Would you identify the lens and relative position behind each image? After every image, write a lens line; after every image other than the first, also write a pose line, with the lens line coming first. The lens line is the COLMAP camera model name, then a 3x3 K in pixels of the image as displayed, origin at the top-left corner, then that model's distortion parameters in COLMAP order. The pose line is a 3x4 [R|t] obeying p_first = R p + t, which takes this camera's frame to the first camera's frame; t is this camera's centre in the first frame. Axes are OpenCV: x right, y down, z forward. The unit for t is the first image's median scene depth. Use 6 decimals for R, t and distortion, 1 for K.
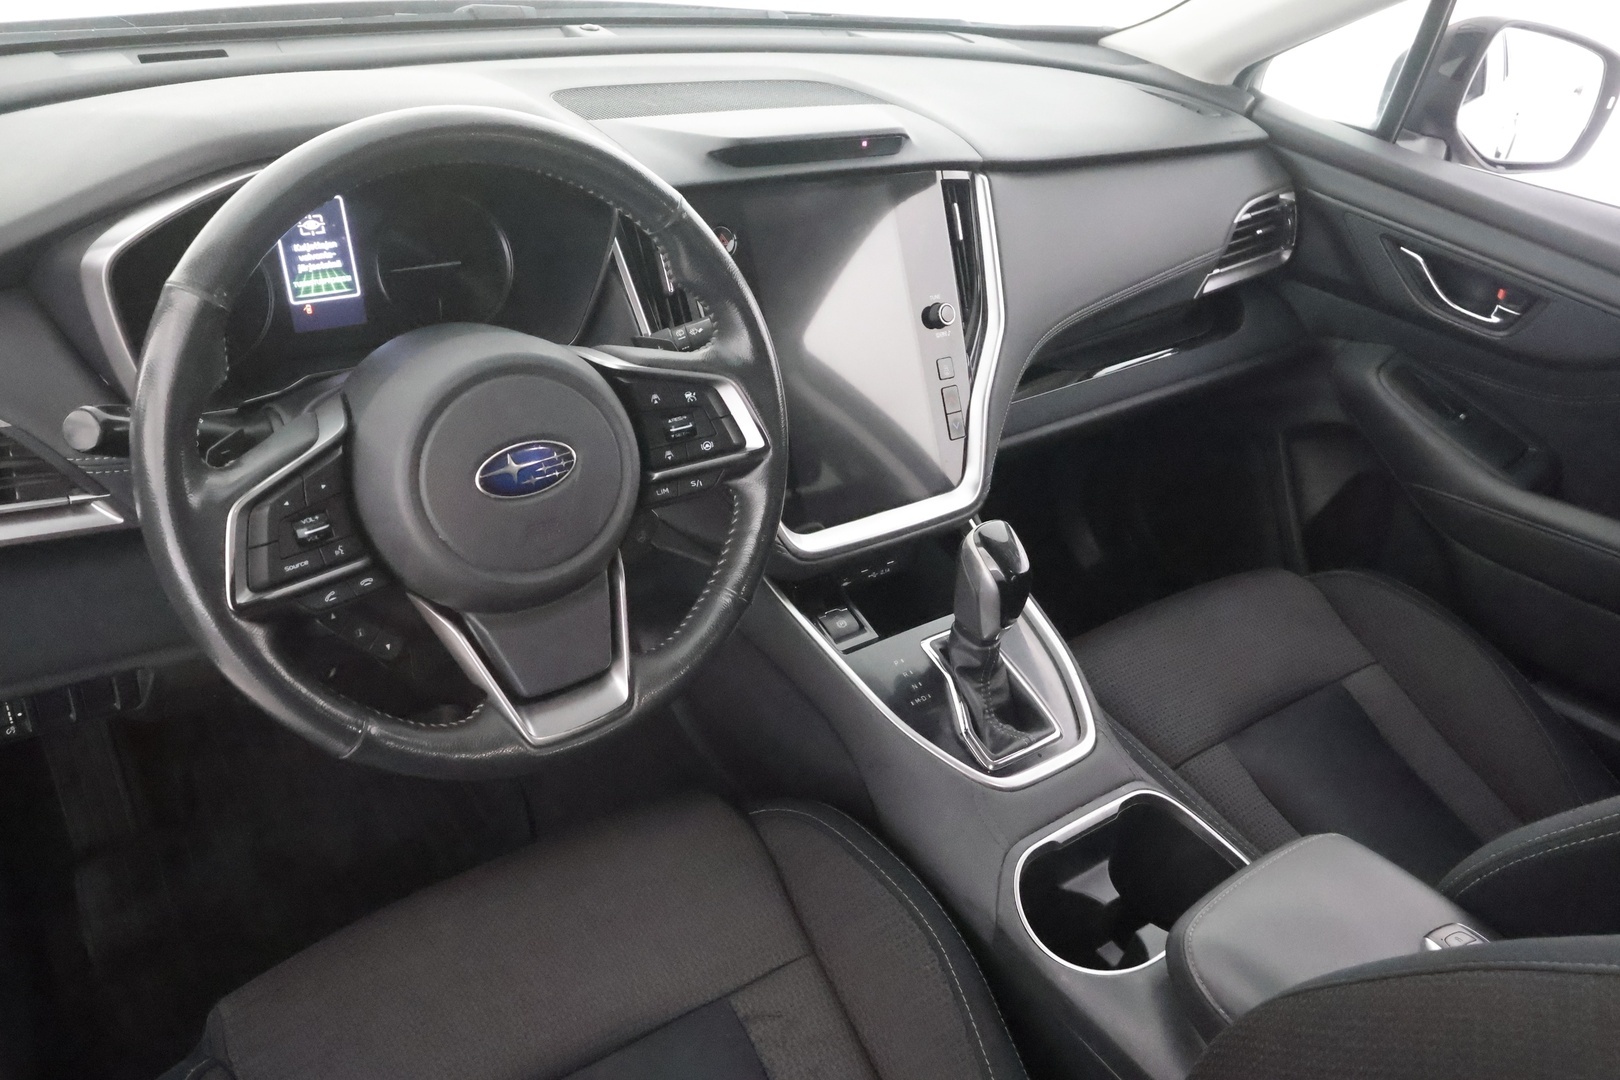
lens RADIAL K [[1279.2, 0, 810.0], [0, 1279.2, 540.0], [0, 0, 1]] dist [0.016607, -0.001341]
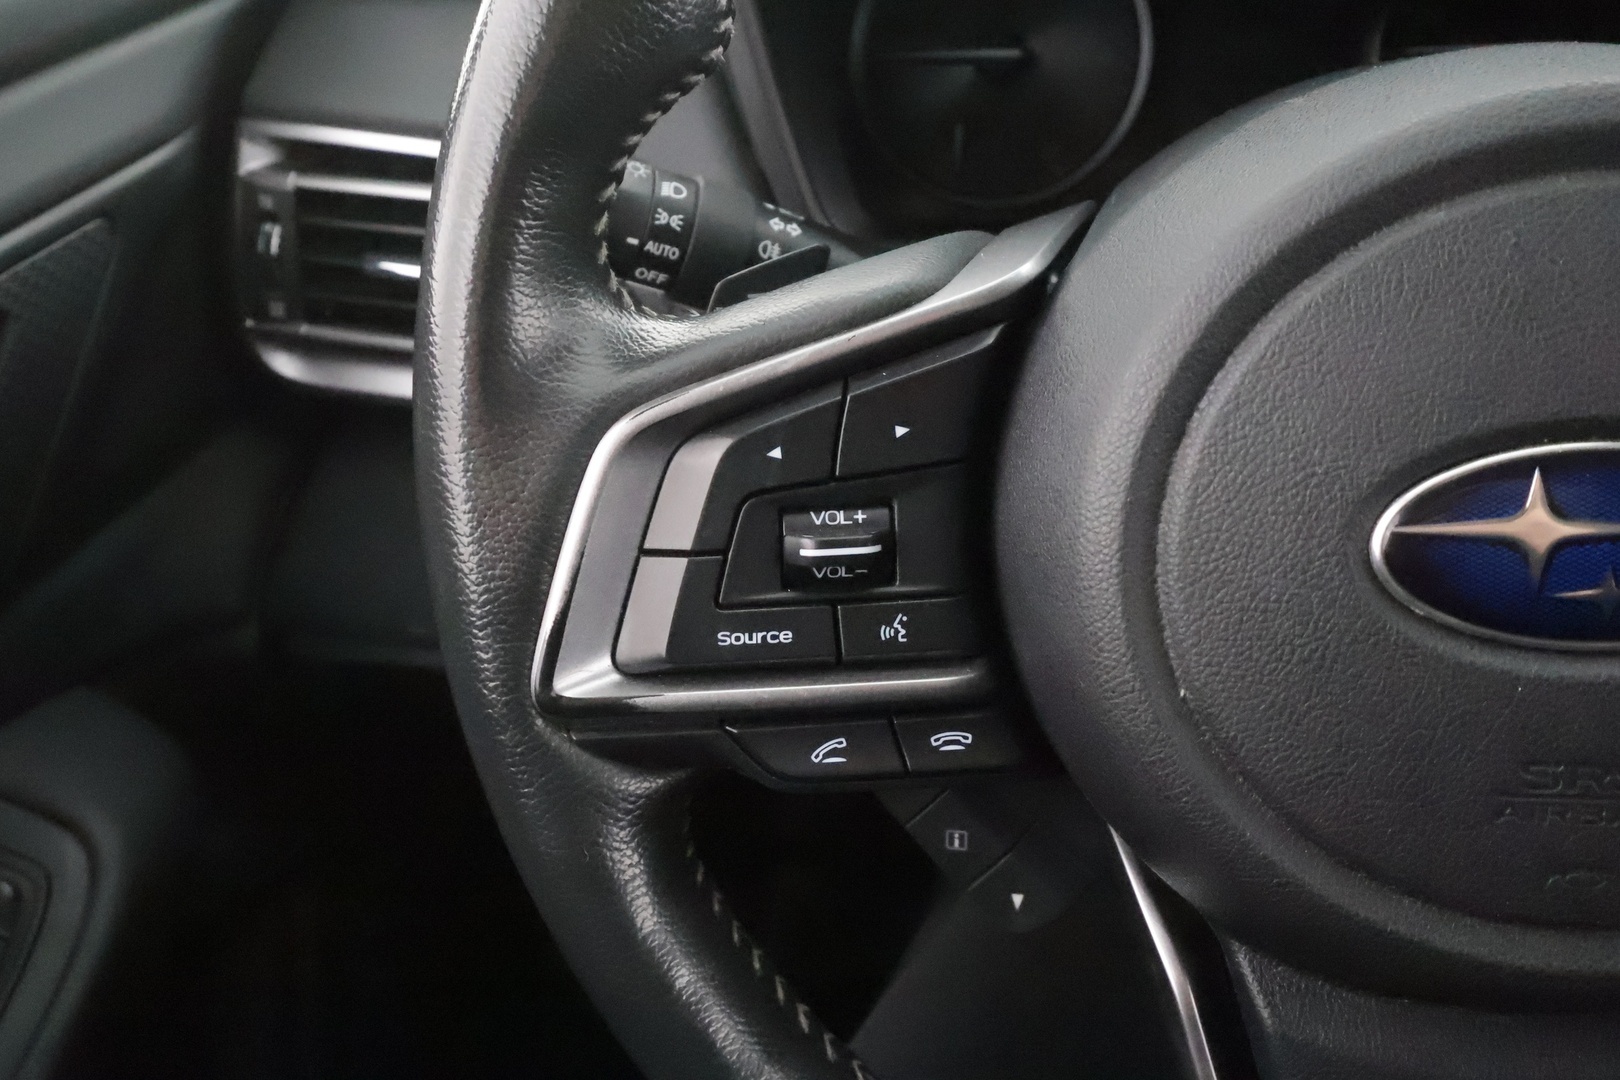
lens RADIAL K [[1279.2, 0, 810.0], [0, 1279.2, 540.0], [0, 0, 1]] dist [0.016607, -0.001341]
pose [[0.699772, 0.270988, -0.660973, -0.160416], [-0.270283, 0.956909, 0.106168, -0.040915], [0.661261, 0.104357, 0.742861, 0.698035]]
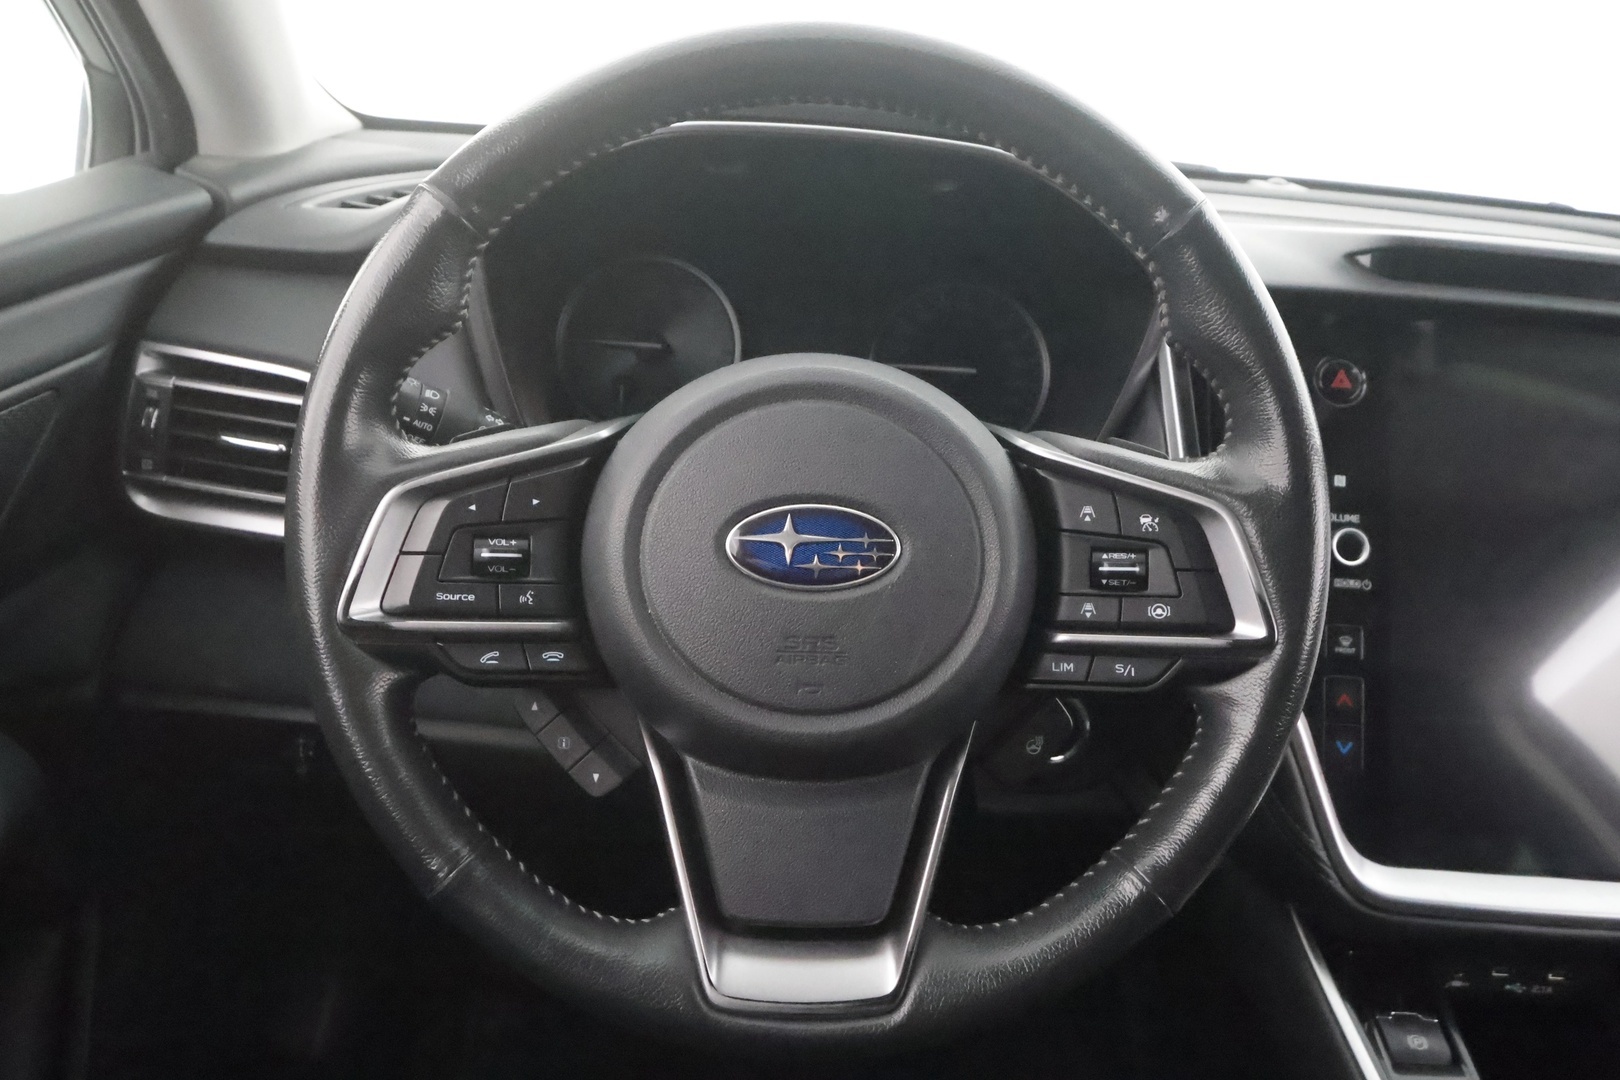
lens RADIAL K [[1245.7, 0, 810.0], [0, 1245.7, 540.0], [0, 0, 1]] dist [0.001576, 0.003119]
pose [[0.813886, 0.168831, -0.555954, 0.109200], [-0.303069, 0.939729, -0.158300, 0.036498], [0.495720, 0.297331, 0.816000, 0.500700]]
